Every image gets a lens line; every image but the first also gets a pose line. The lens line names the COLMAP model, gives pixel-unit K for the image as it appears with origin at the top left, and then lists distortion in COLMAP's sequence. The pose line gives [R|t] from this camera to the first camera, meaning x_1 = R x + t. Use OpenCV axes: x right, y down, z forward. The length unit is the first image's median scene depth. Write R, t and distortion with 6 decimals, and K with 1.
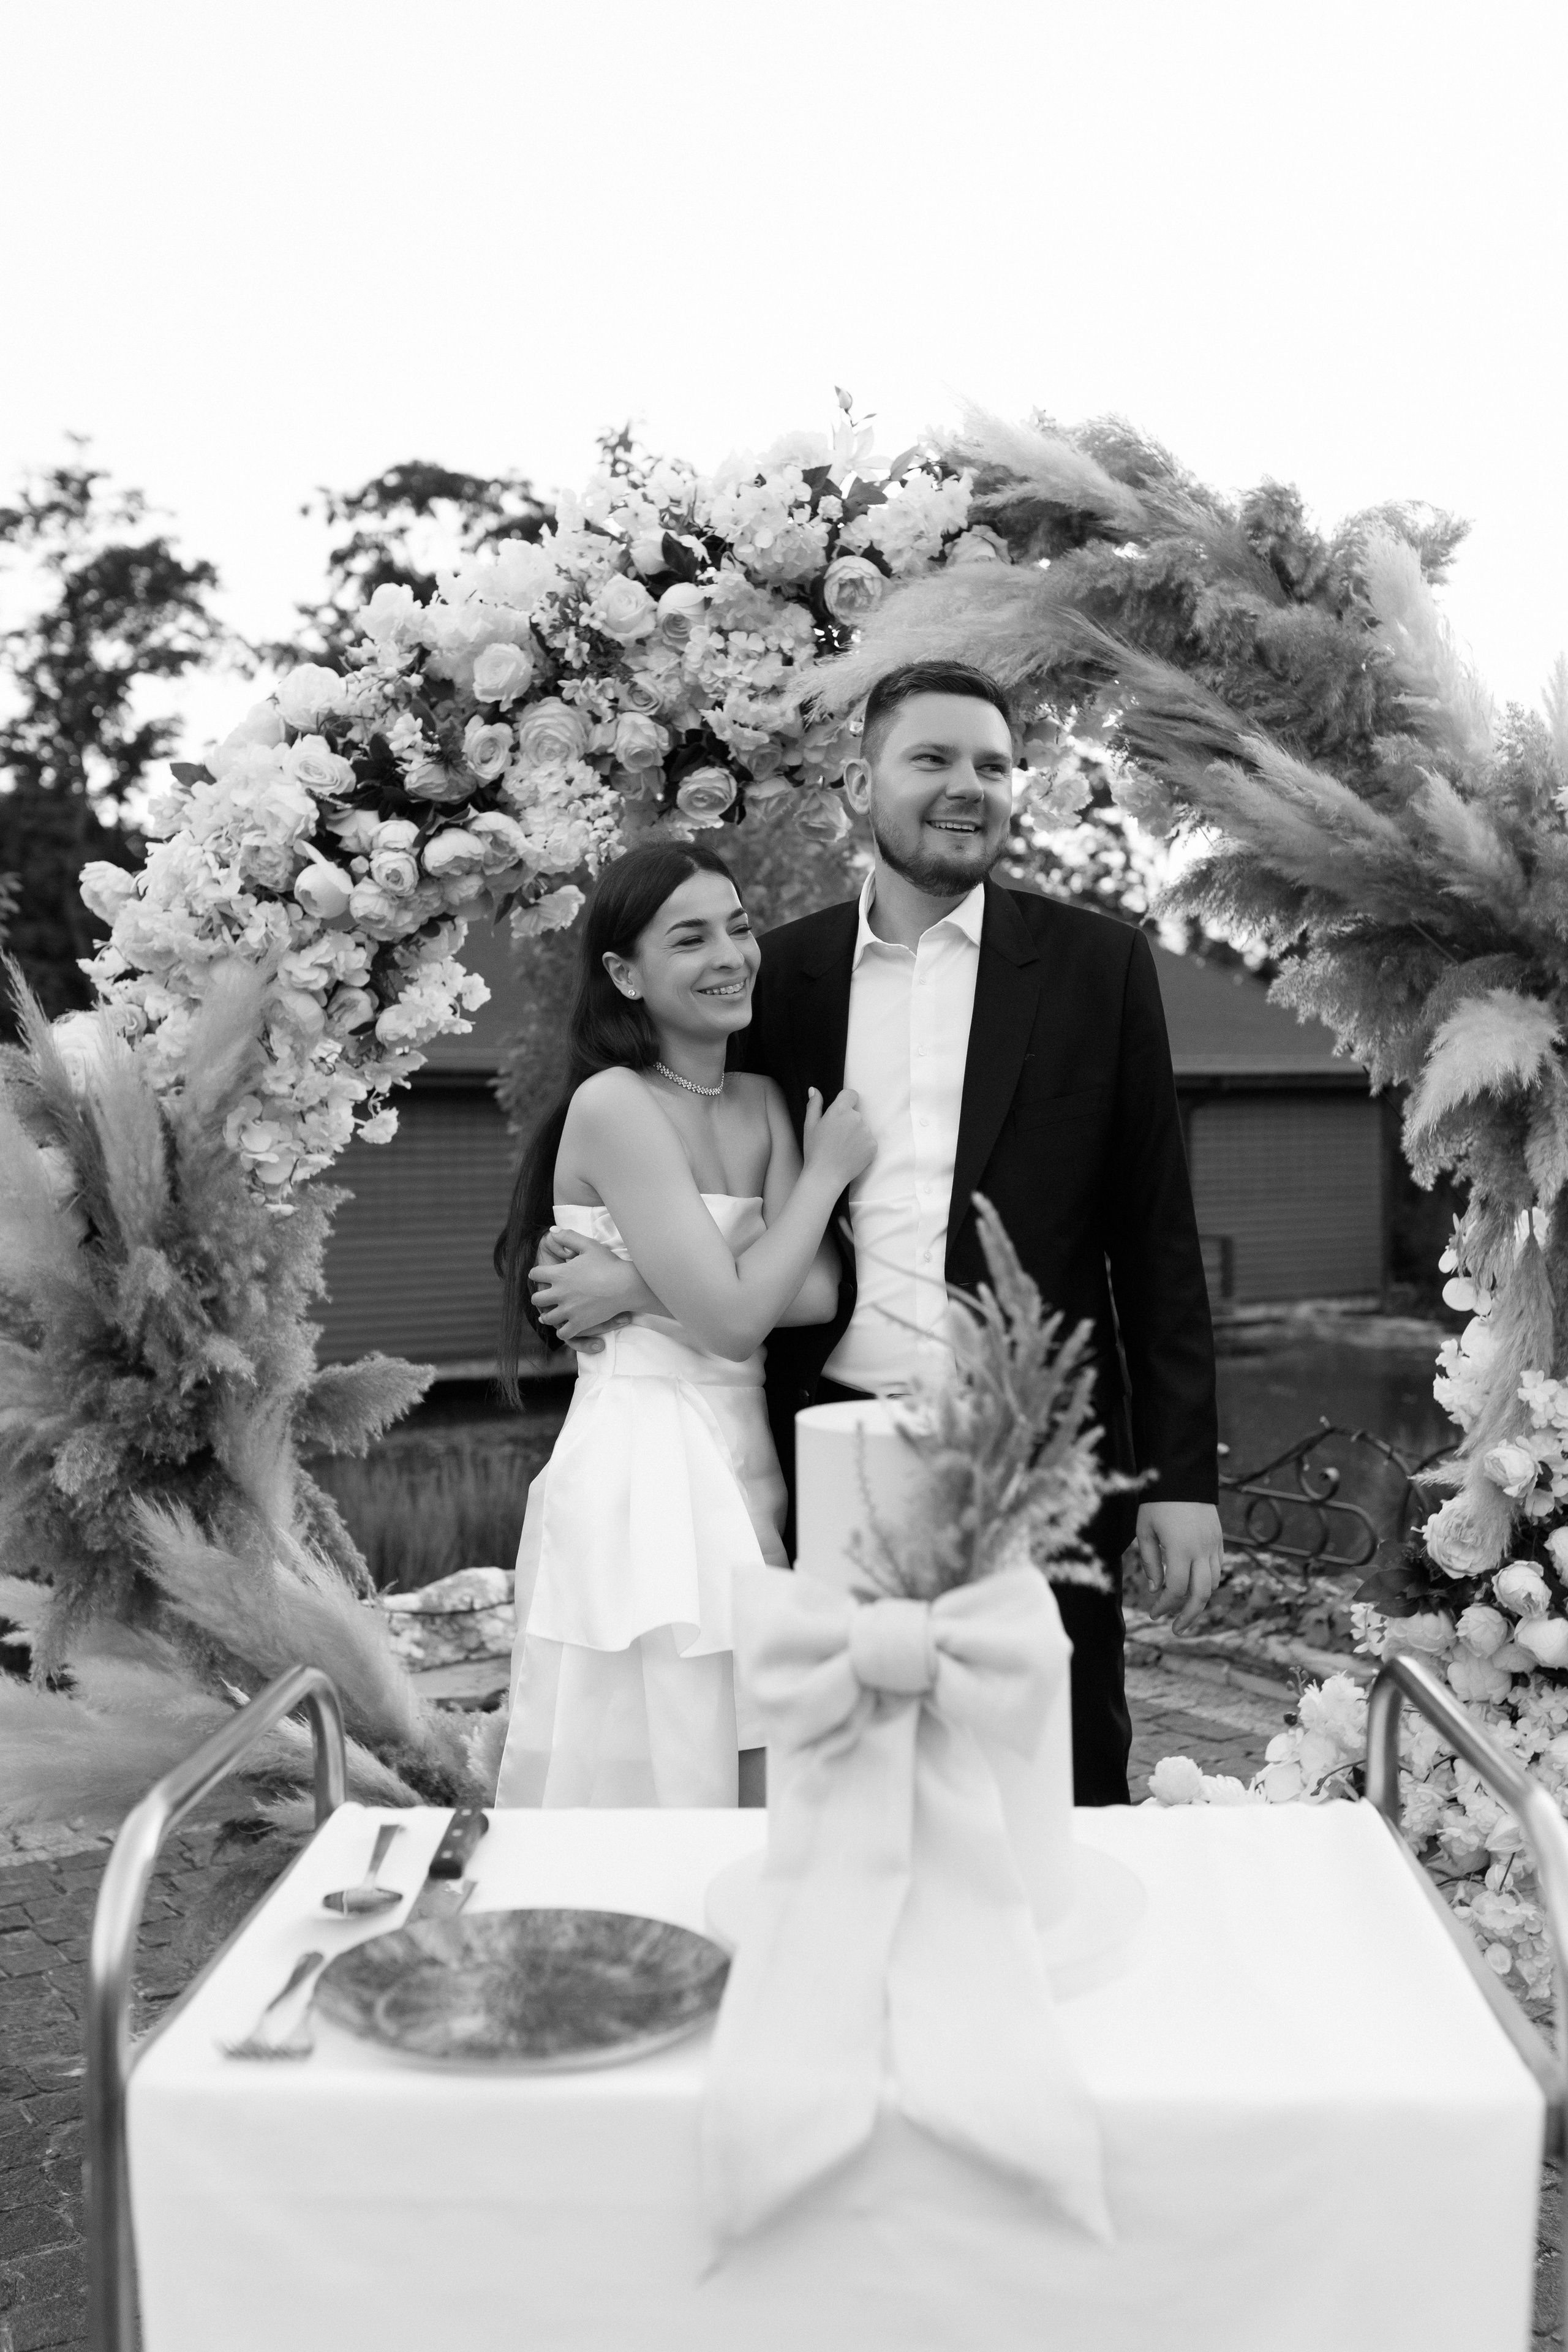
lens RADIAL K [[2301.7, 0, 786.1], [0, 2301.7, 1177.3], [0, 0, 1]] dist [0.030313, 0.000000]
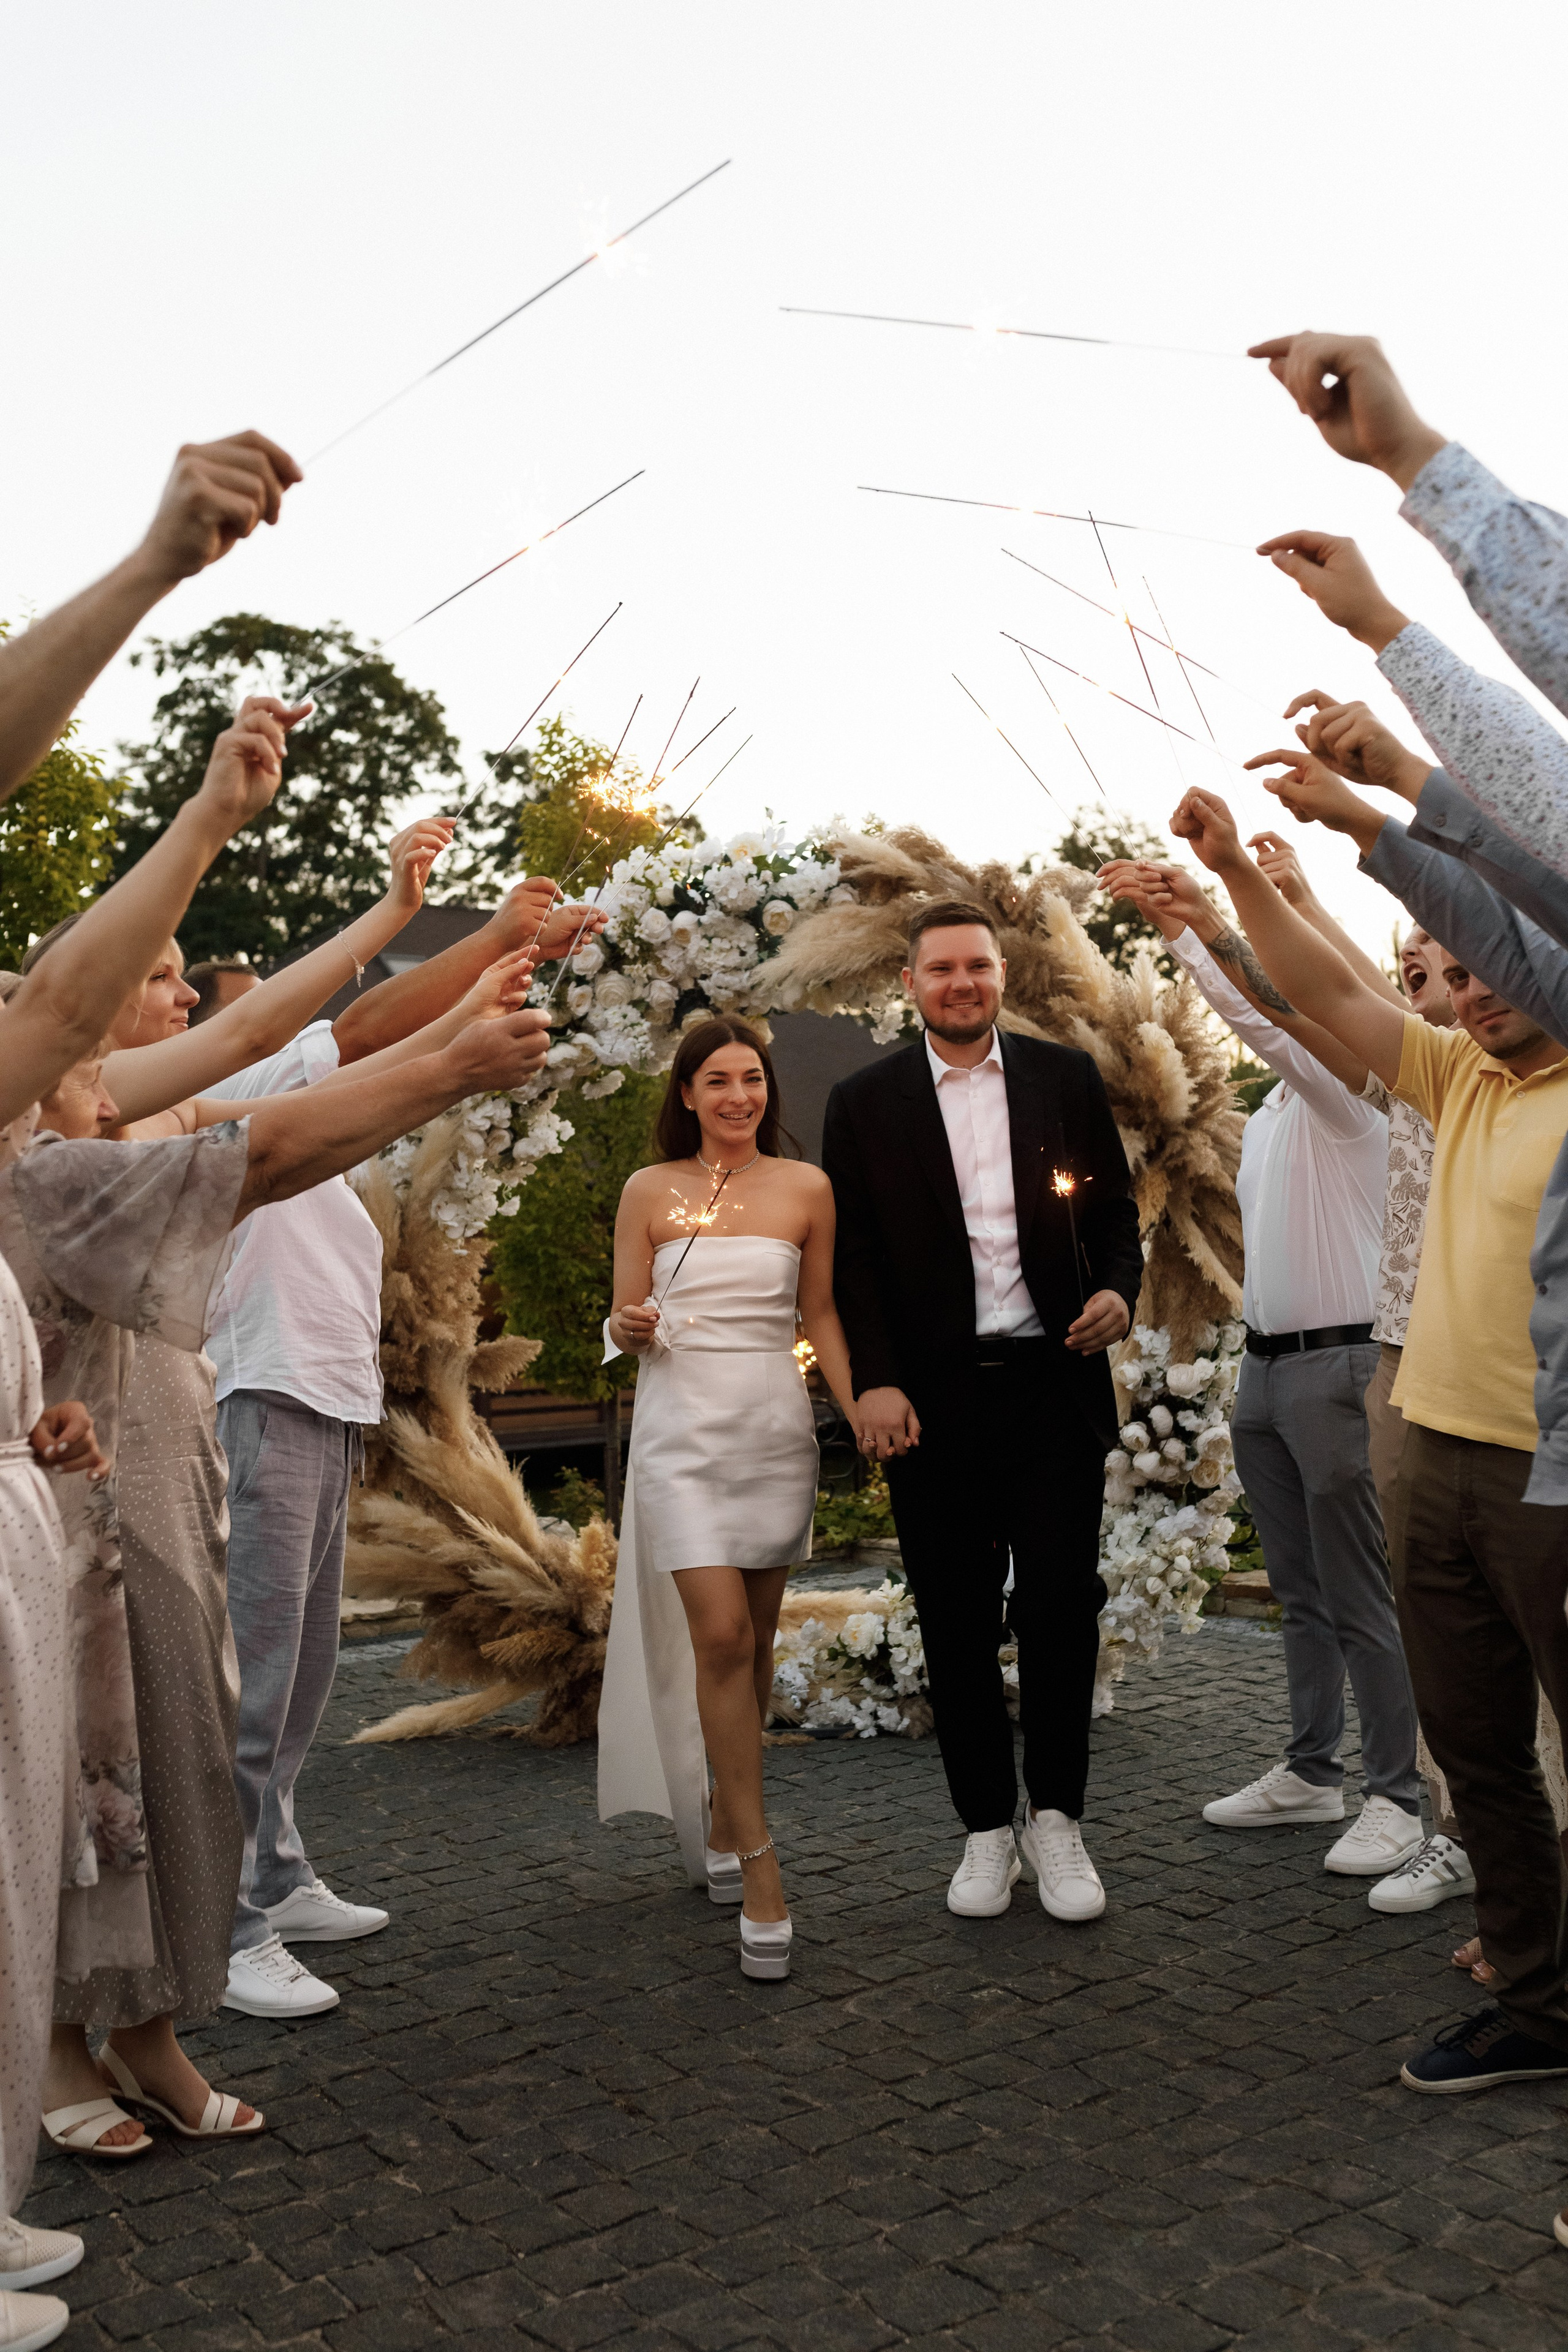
lens RADIAL K [[2301.7, 0, 785.6], [0, 2301.7, 1176.1], [0, 0, 1]] dist [0.030313, 0.000000]
pose [[0.996018, -0.011603, 0.088389, -0.128886], [0.016095, 0.998606, -0.050276, 0.050454], [-0.087682, 0.051498, 0.994816, -0.834988]]
